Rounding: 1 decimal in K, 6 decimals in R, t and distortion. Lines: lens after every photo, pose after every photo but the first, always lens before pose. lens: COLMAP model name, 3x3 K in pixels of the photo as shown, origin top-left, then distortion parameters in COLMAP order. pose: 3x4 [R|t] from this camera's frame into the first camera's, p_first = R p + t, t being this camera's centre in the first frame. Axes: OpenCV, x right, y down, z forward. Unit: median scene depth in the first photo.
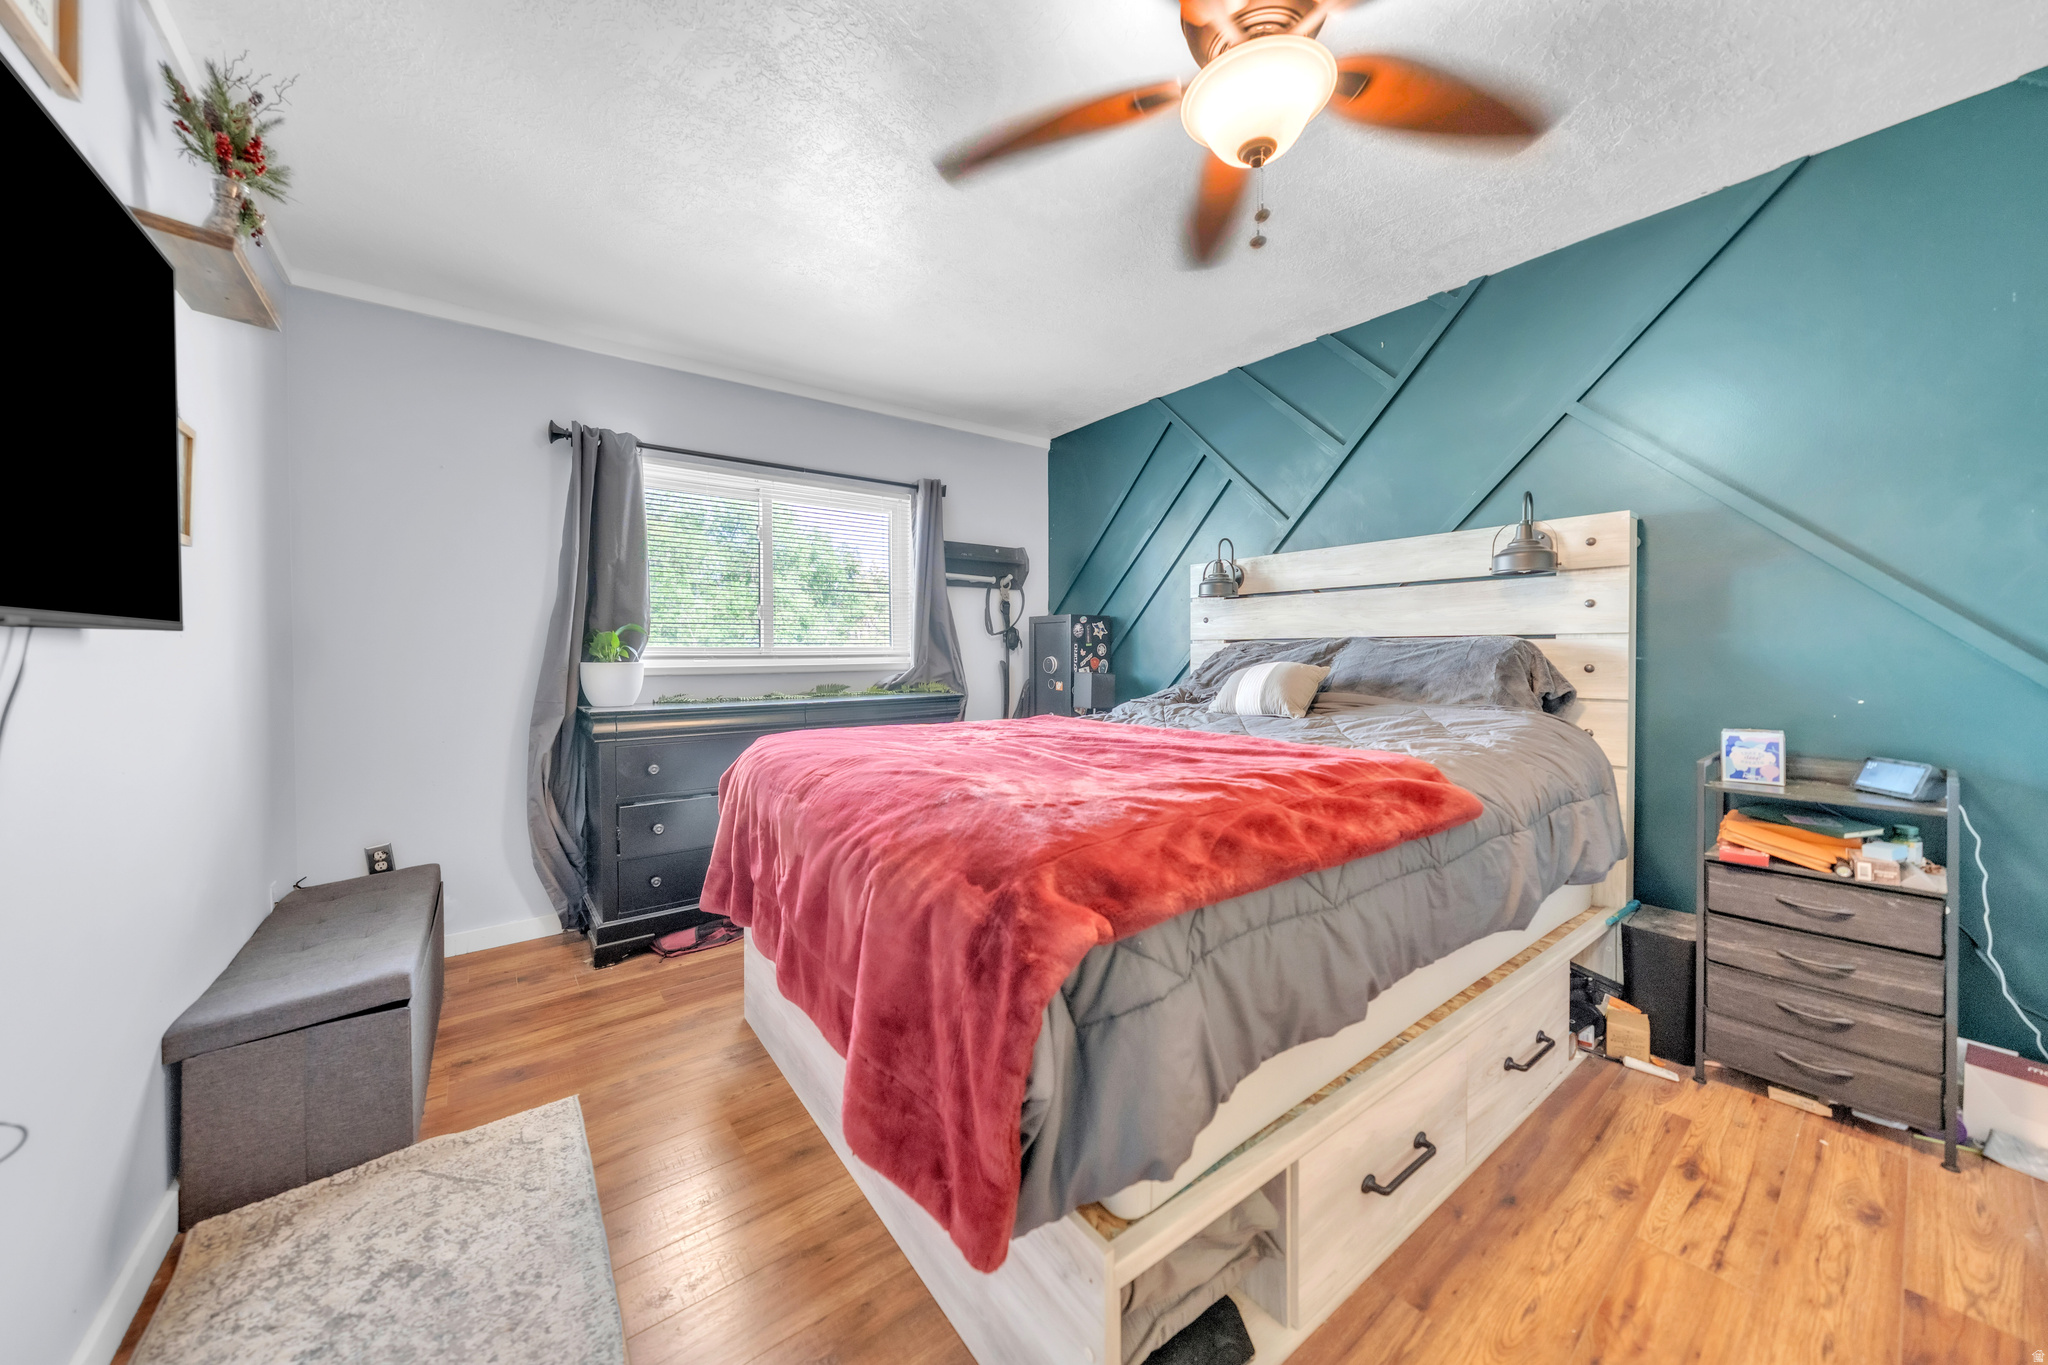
lens RADIAL K [[707.0, 0, 1026.6], [0, 707.0, 631.3], [0, 0, 1]] dist [-0.000577, -0.000023]
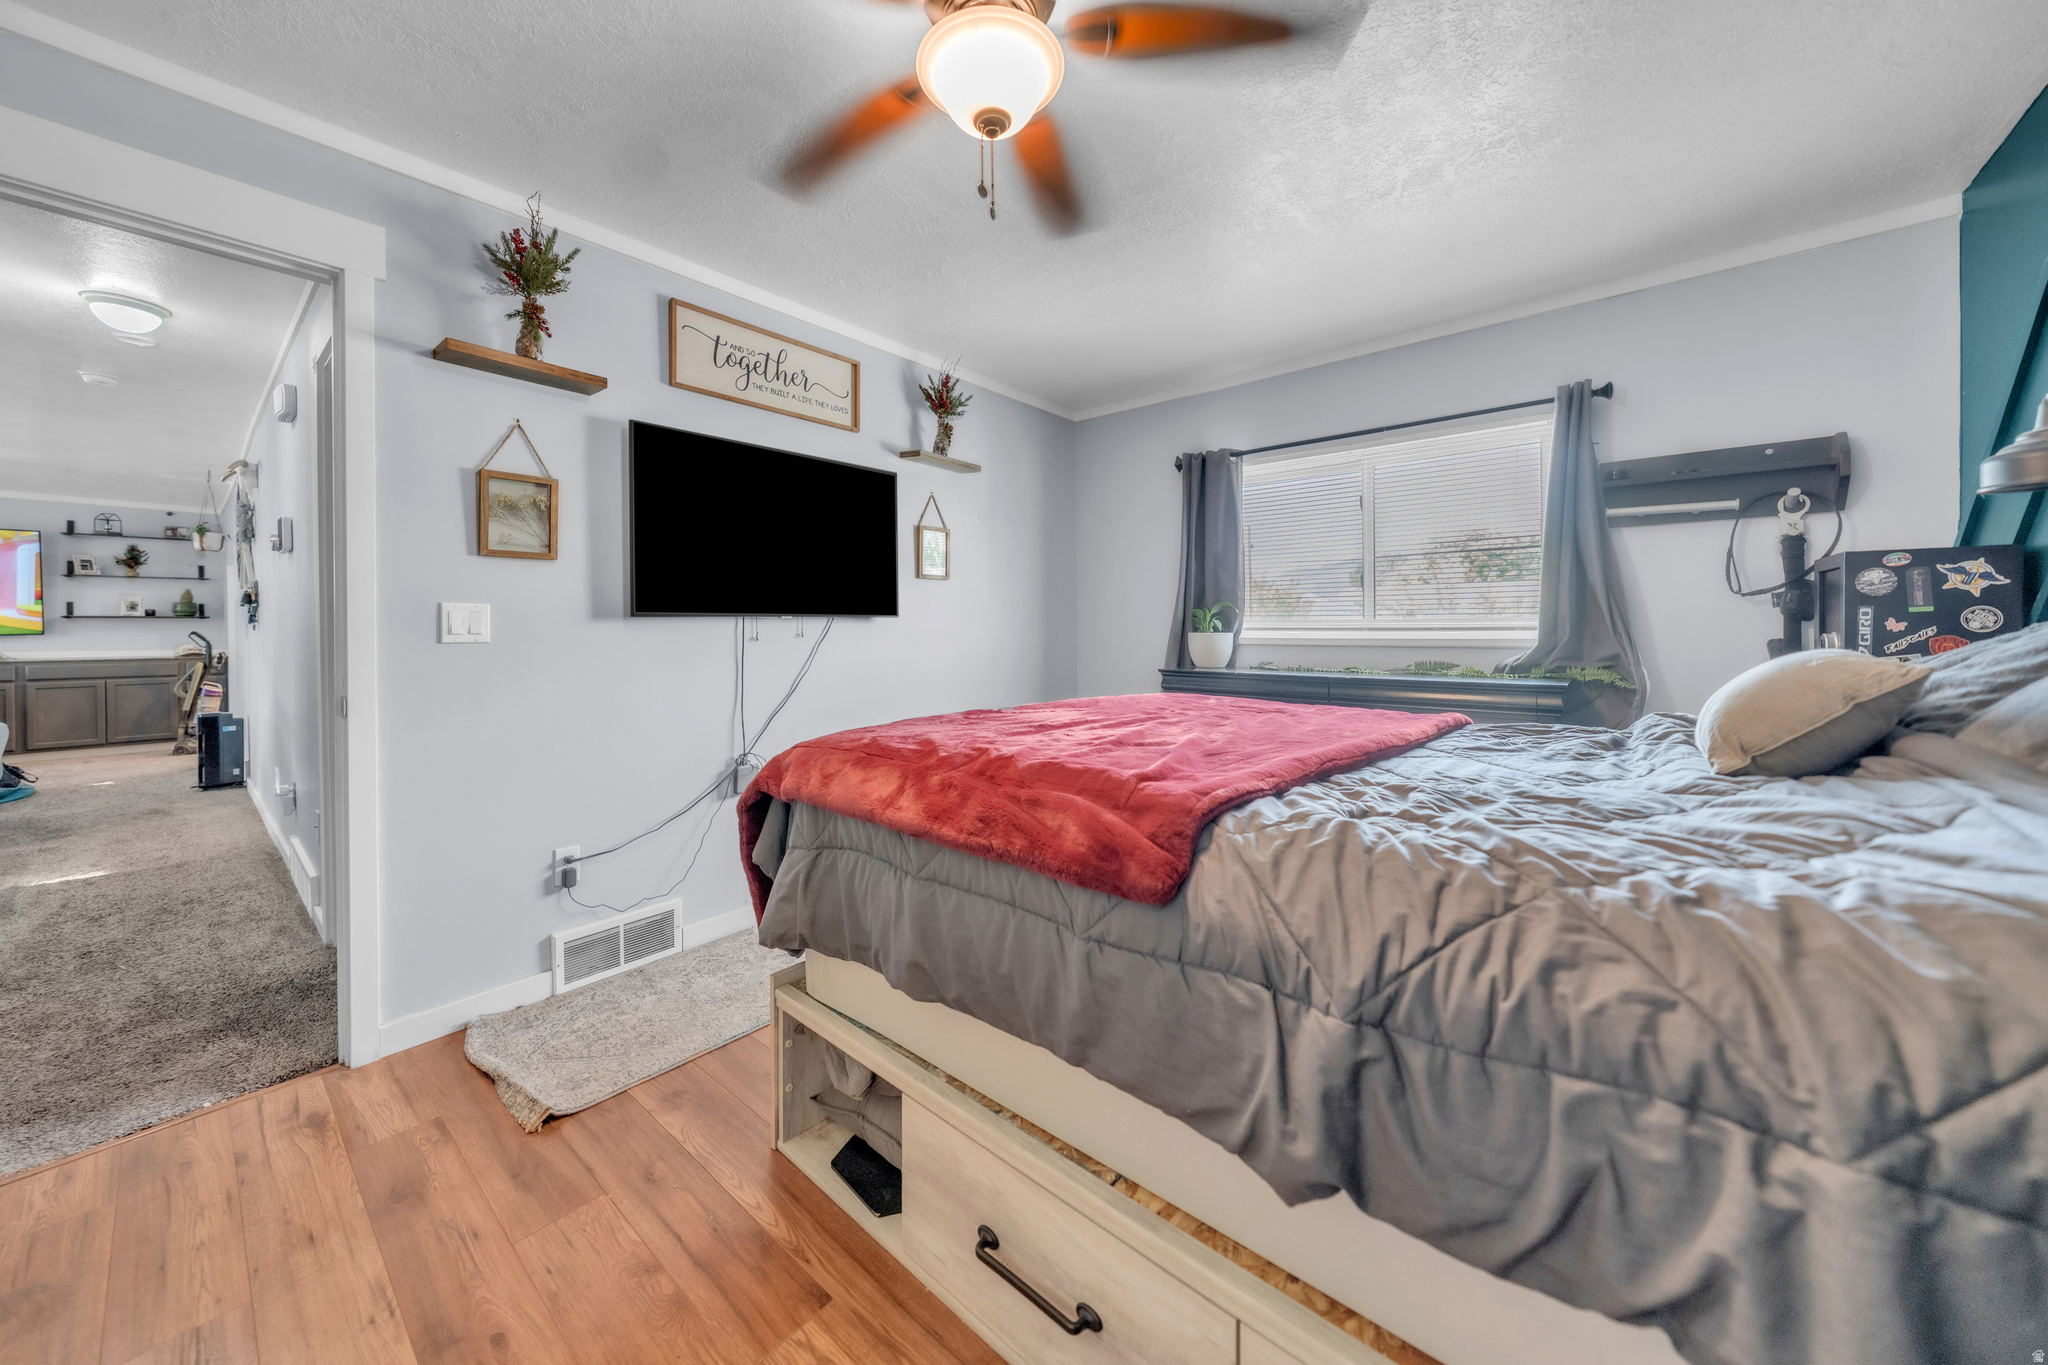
lens RADIAL K [[707.0, 0, 1026.6], [0, 707.0, 631.3], [0, 0, 1]] dist [-0.000577, -0.000023]
pose [[0.212566, 0.009437, -0.977101, 0.488466], [0.025574, 0.999557, 0.015217, 0.012205], [0.976812, -0.028223, 0.212231, 0.325025]]
